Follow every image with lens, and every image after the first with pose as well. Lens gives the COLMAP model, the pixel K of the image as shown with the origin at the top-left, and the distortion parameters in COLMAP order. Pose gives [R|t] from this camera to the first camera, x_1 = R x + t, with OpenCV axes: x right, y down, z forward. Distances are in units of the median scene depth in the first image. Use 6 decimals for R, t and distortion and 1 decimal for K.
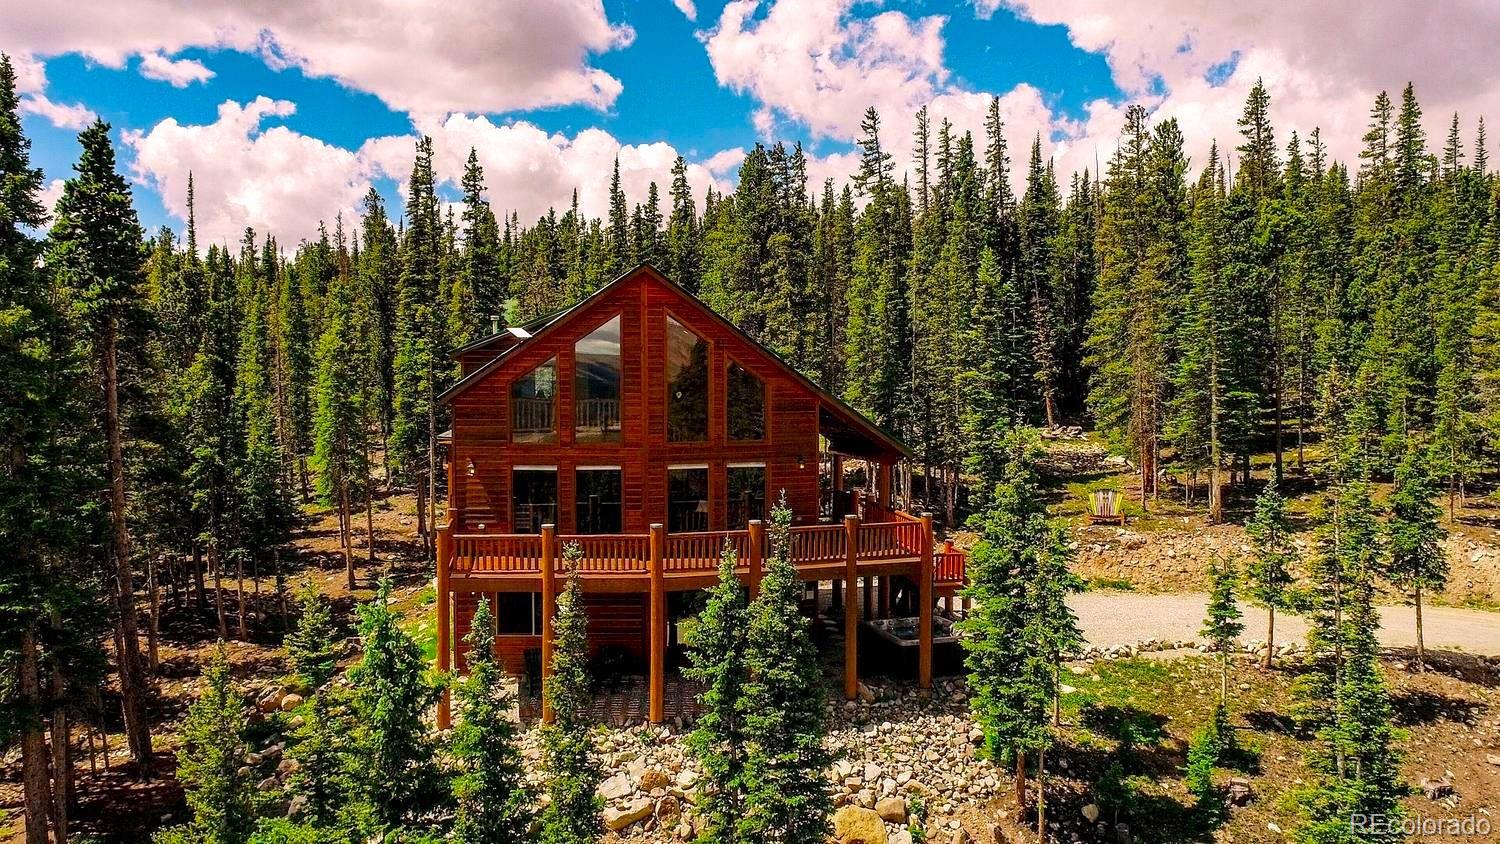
lens RADIAL K [[1084.6, 0, 750.0], [0, 1084.6, 422.0], [0, 0, 1]] dist [-0.013294, 0.005534]
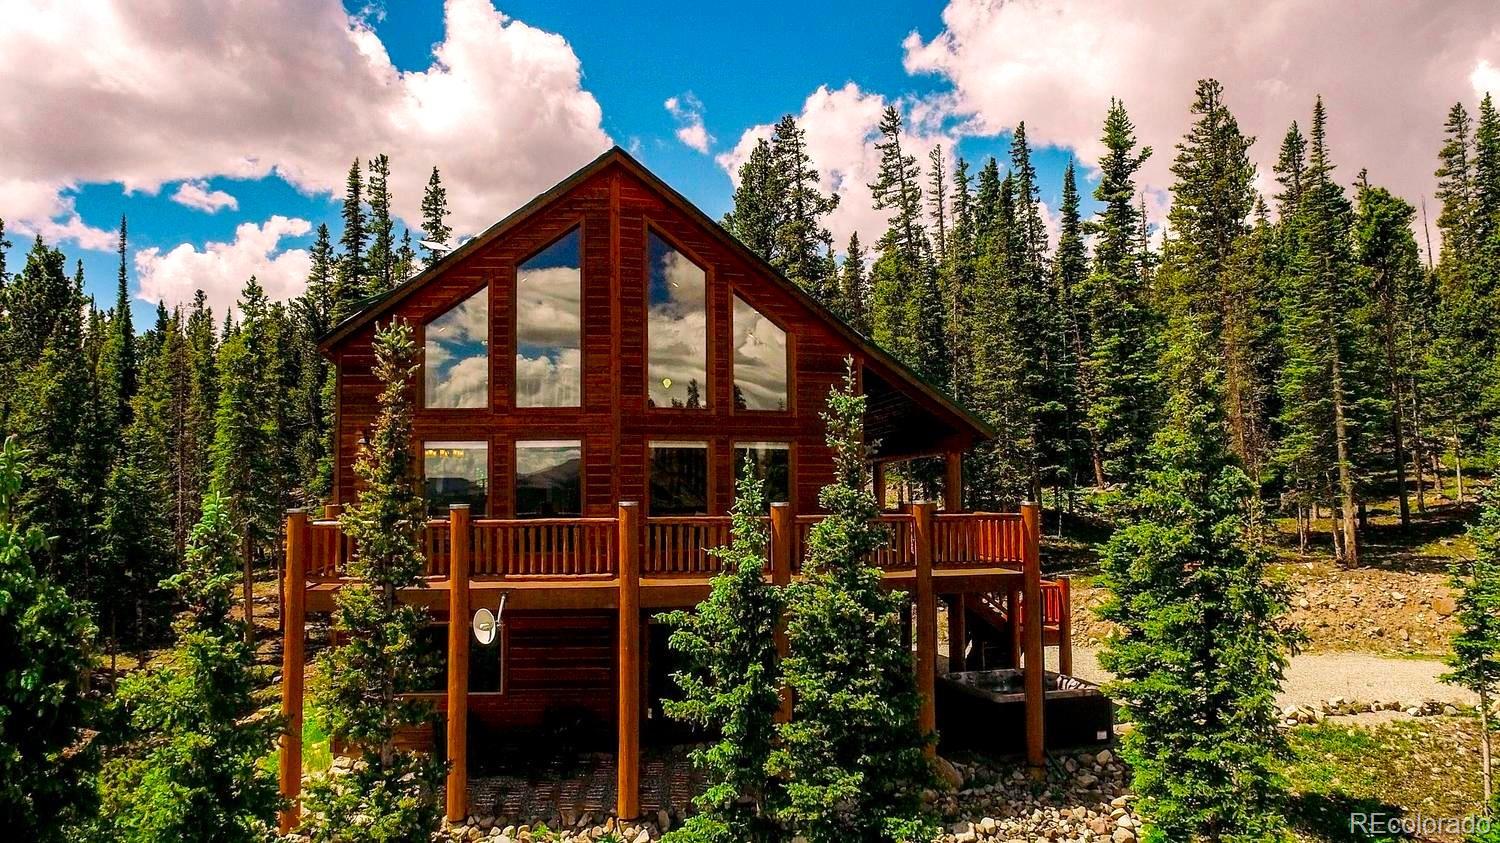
lens RADIAL K [[1084.6, 0, 750.0], [0, 1084.6, 421.5], [0, 0, 1]] dist [-0.013294, 0.005534]
pose [[0.999944, -0.008698, 0.006004, -0.016278], [0.009300, 0.994023, -0.108777, 0.107938], [-0.005022, 0.108827, 0.994048, 0.324401]]
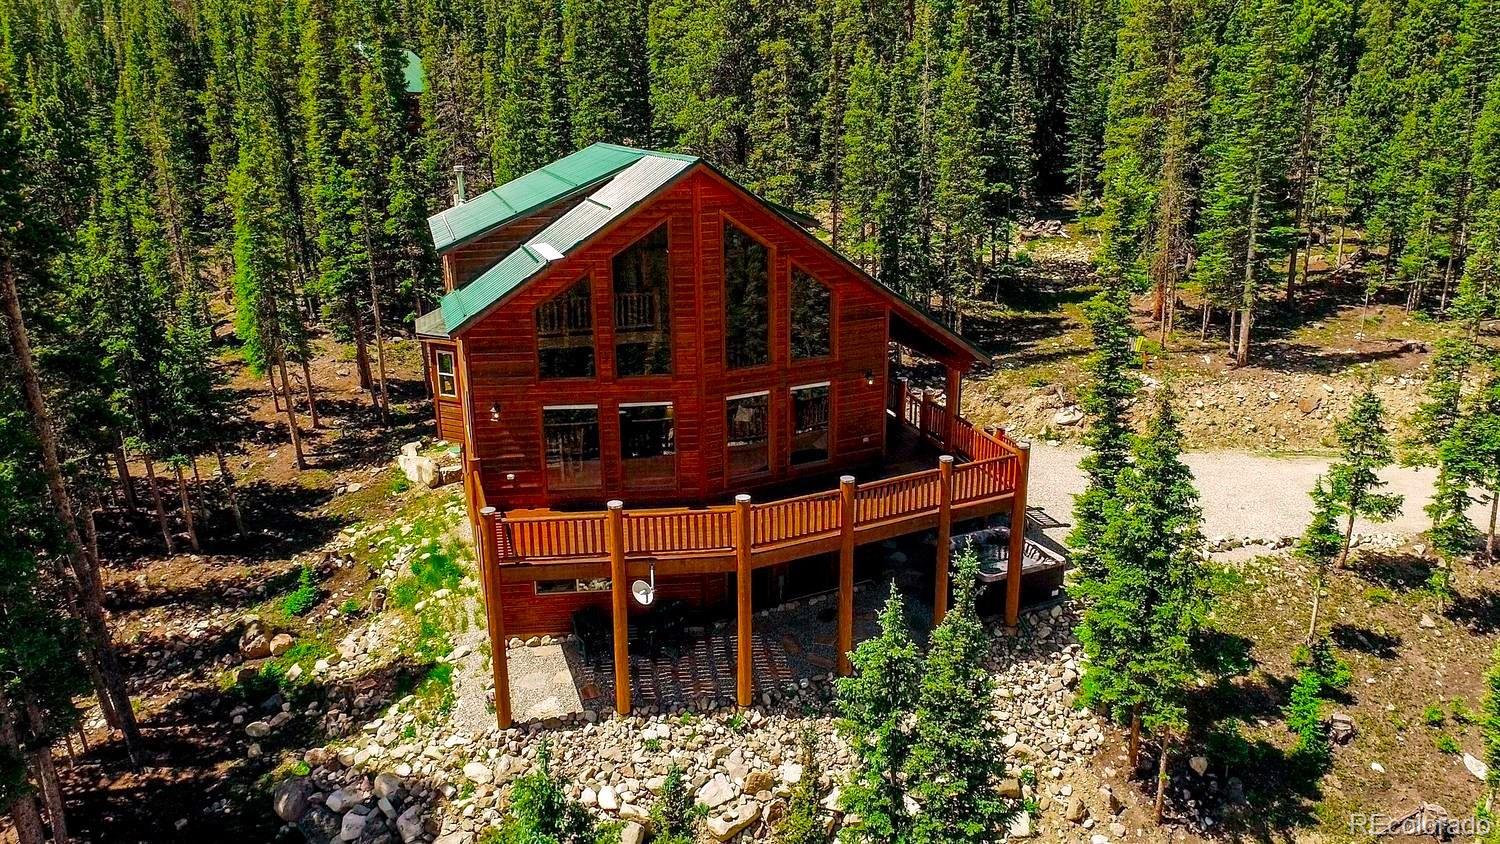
lens RADIAL K [[1112.3, 0, 750.0], [0, 1112.3, 422.0], [0, 0, 1]] dist [-0.011297, -0.000320]
pose [[0.993592, -0.039230, 0.105995, -0.157228], [0.011232, 0.967461, 0.252772, -0.169028], [-0.112463, -0.249961, 0.961702, 0.156123]]
